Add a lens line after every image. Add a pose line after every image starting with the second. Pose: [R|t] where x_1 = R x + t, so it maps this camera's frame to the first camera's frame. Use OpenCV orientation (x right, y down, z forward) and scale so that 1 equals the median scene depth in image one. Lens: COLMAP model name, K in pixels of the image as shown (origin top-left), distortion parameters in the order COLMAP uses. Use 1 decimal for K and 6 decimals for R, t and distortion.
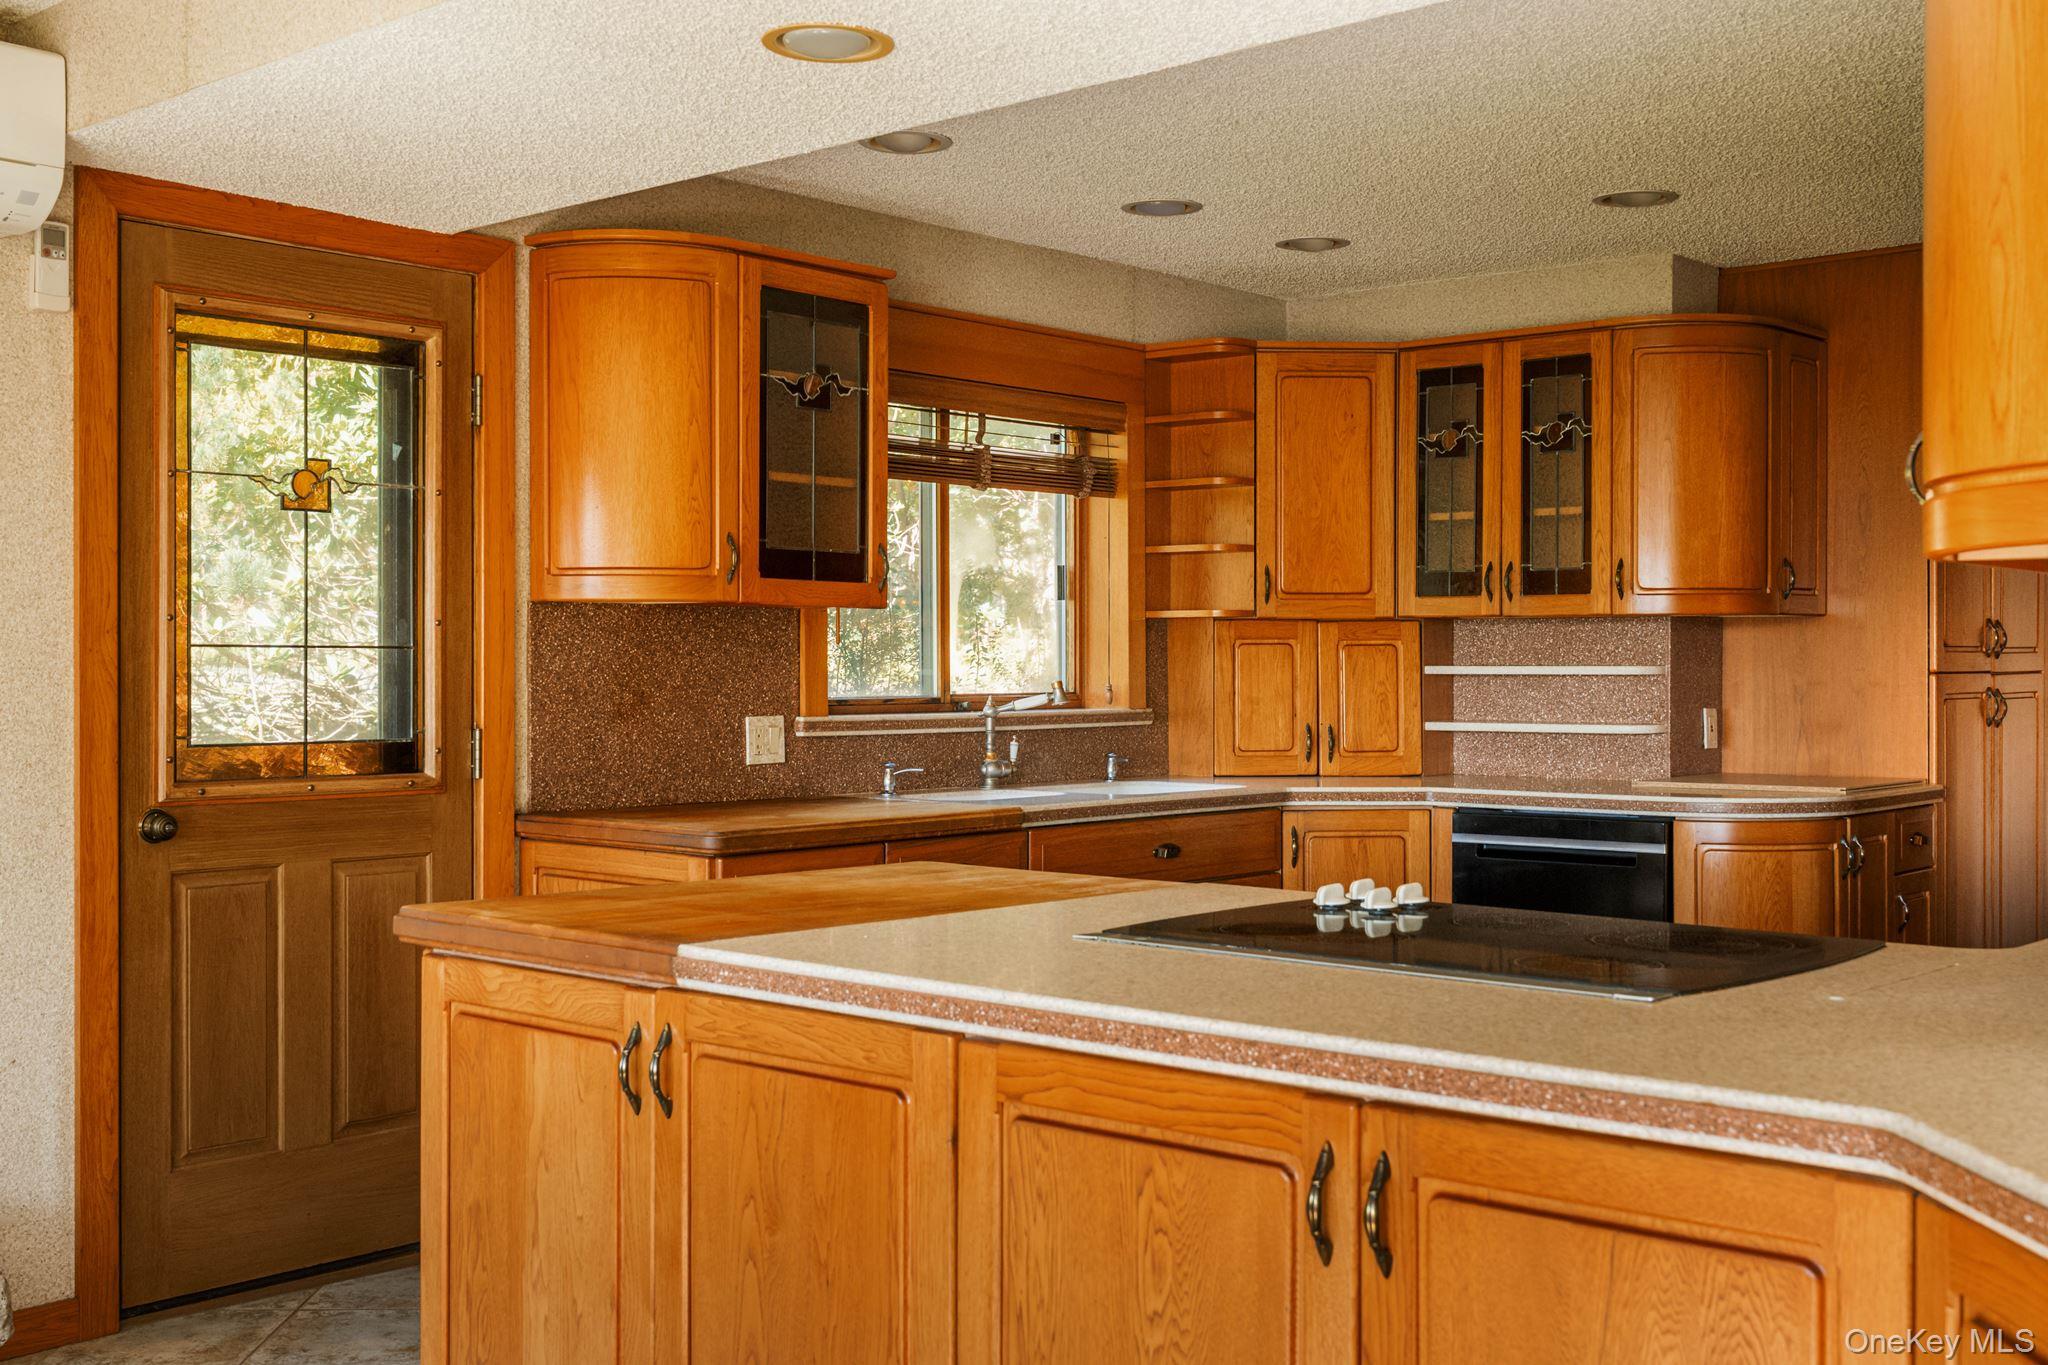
lens RADIAL K [[2170.1, 0, 1027.1], [0, 2170.1, 680.5], [0, 0, 1]] dist [-0.016221, 0.000000]
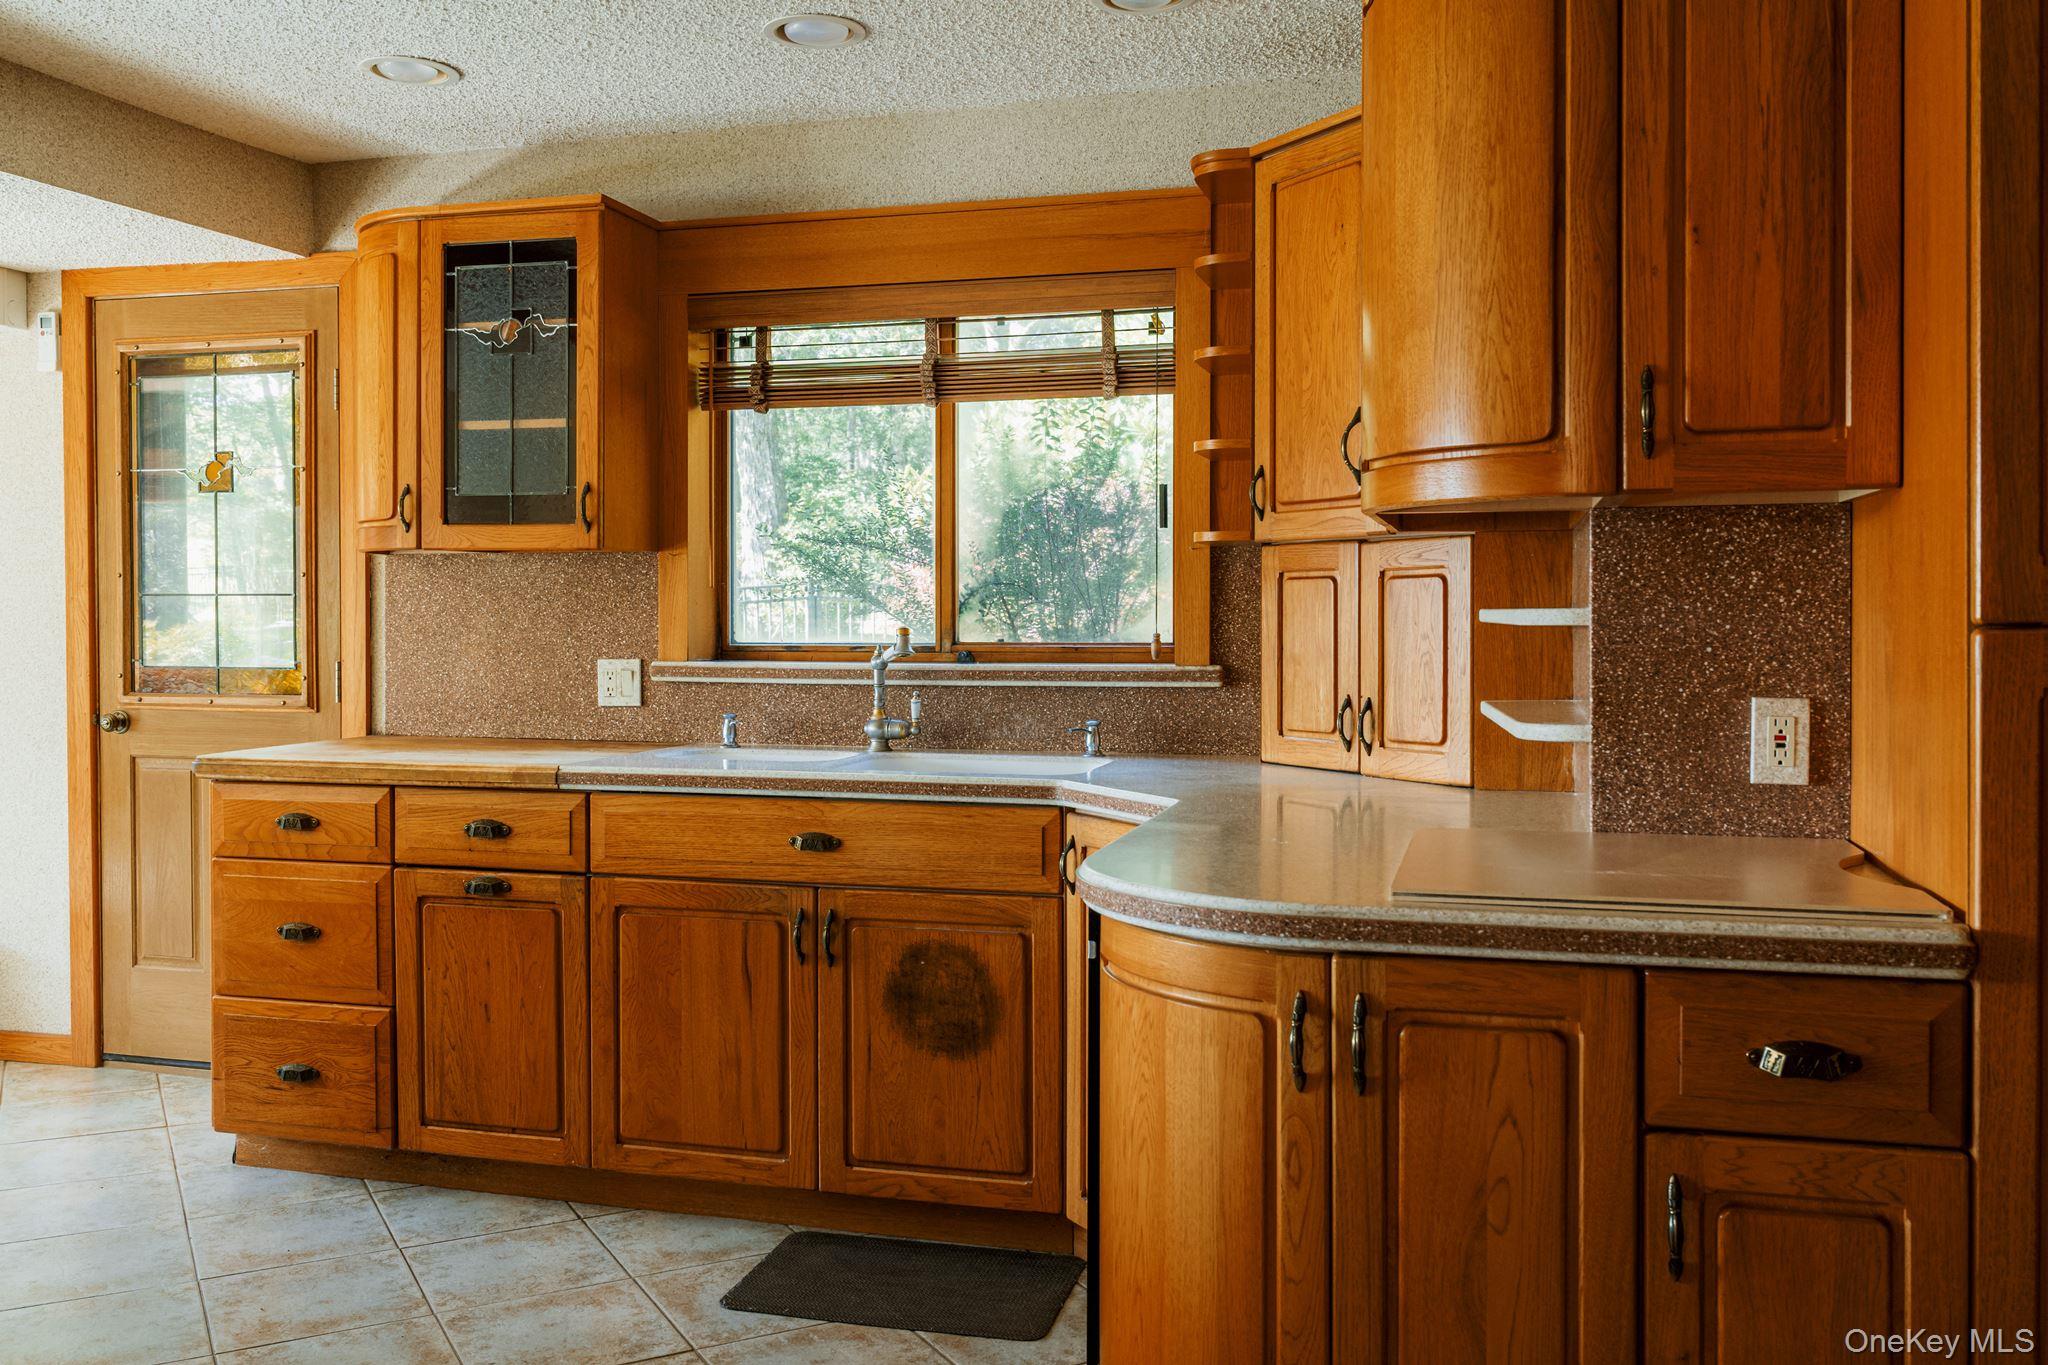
lens RADIAL K [[1728.1, 0, 973.5], [0, 1728.1, 638.6], [0, 0, 1]] dist [0.003244, 0.000238]
pose [[0.427412, 0.014046, -0.903948, 0.609521], [-0.006624, 0.999901, 0.012404, -0.003869], [0.904033, 0.000686, 0.427463, 0.719029]]
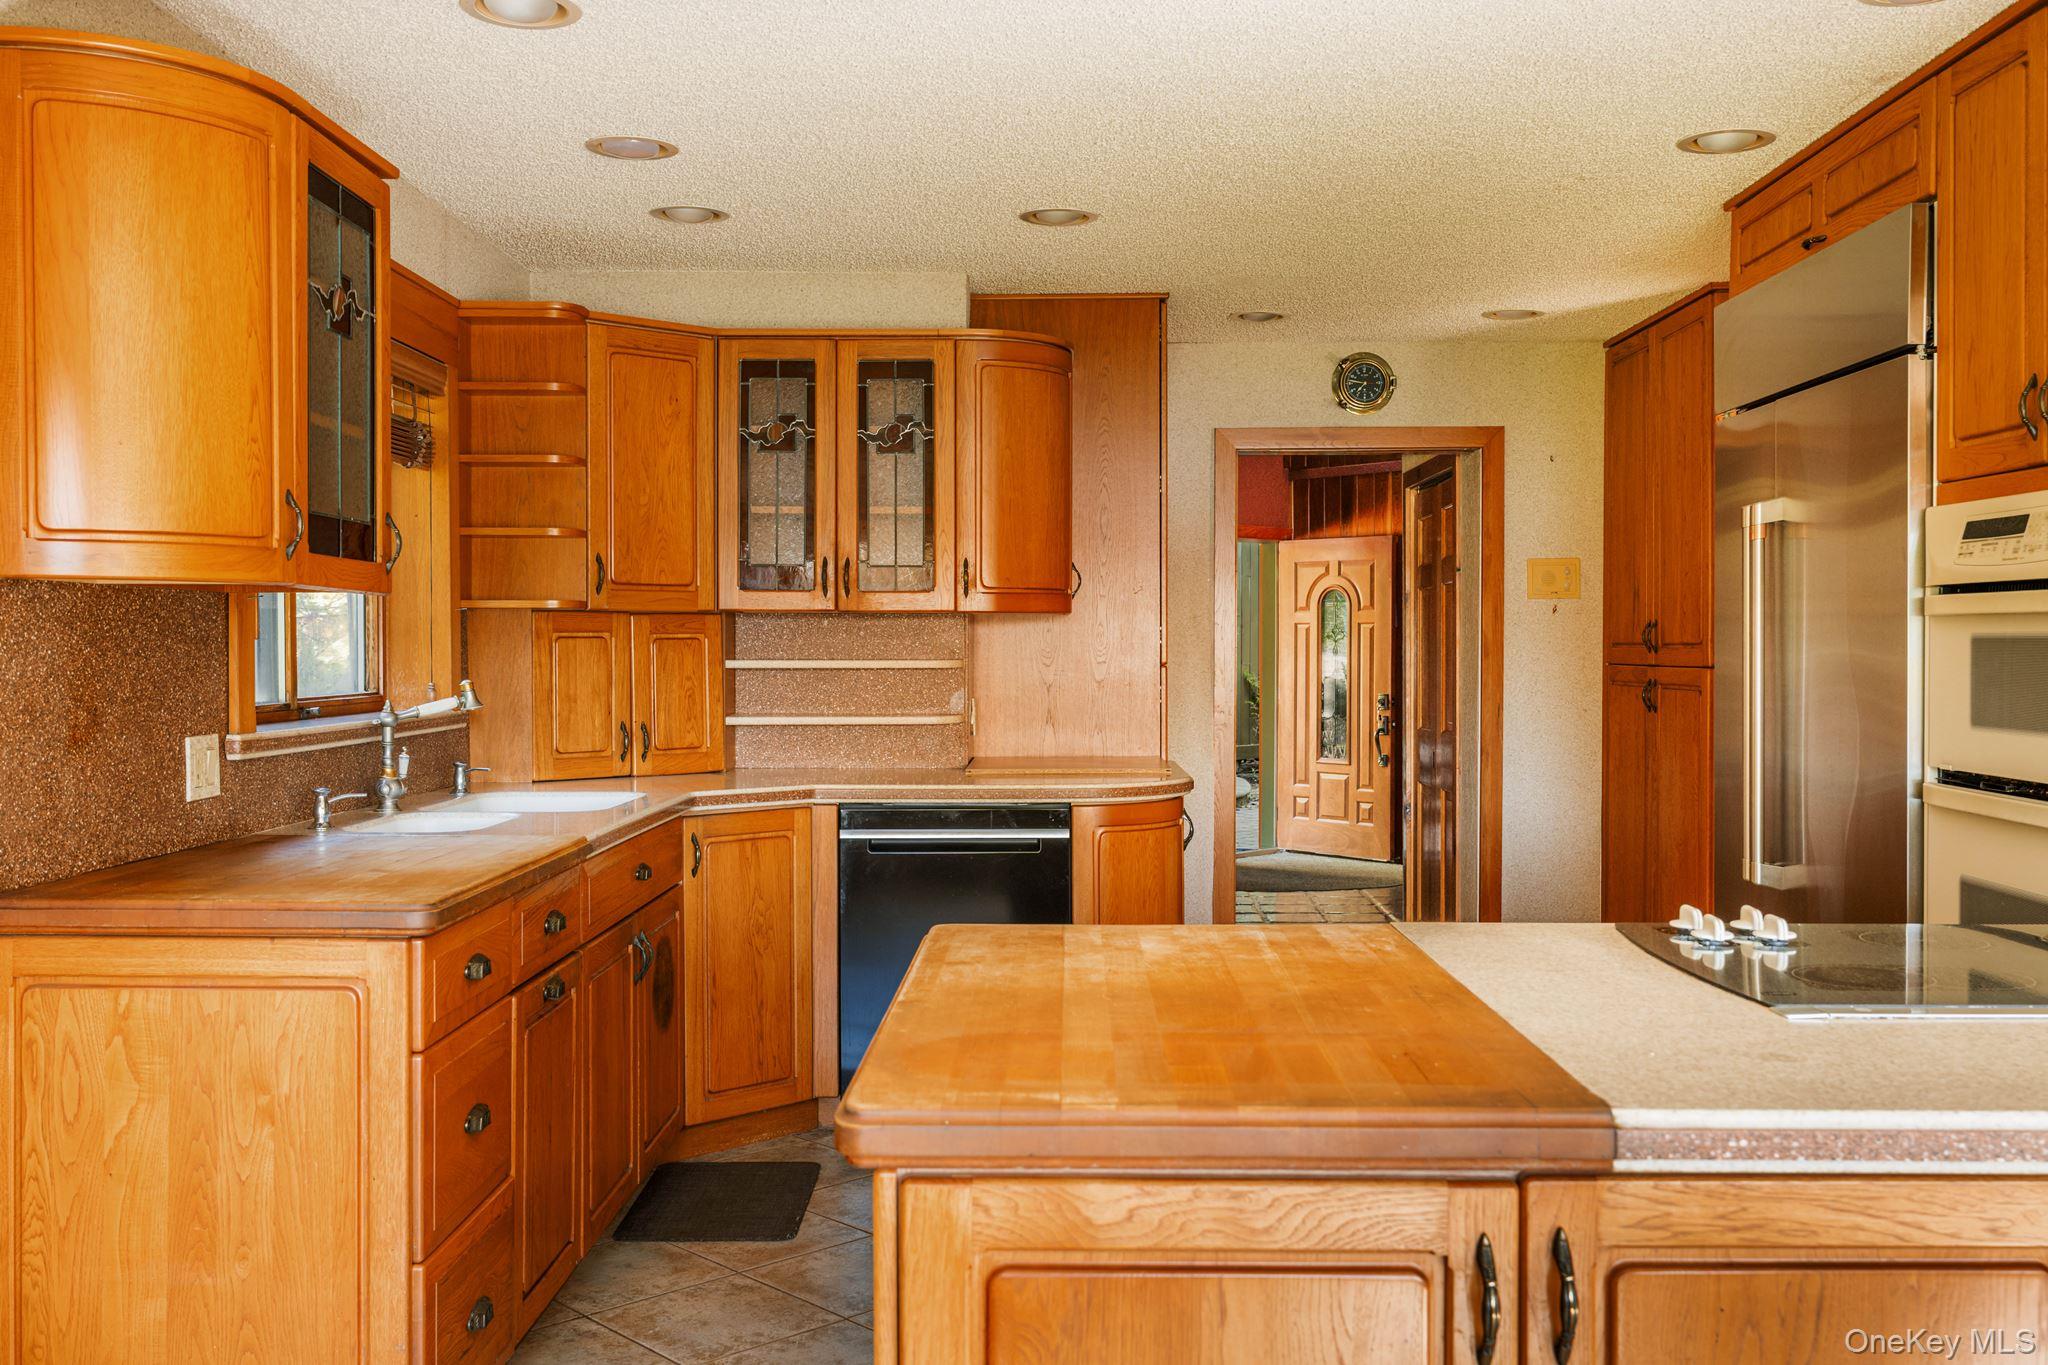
lens RADIAL K [[1864.4, 0, 1021.0], [0, 1864.4, 667.0], [0, 0, 1]] dist [-0.014321, 0.000000]
pose [[0.755408, -0.007152, 0.655216, -0.293253], [0.003918, 0.999972, 0.006398, -0.009127], [-0.655243, -0.002266, 0.755414, 0.294033]]
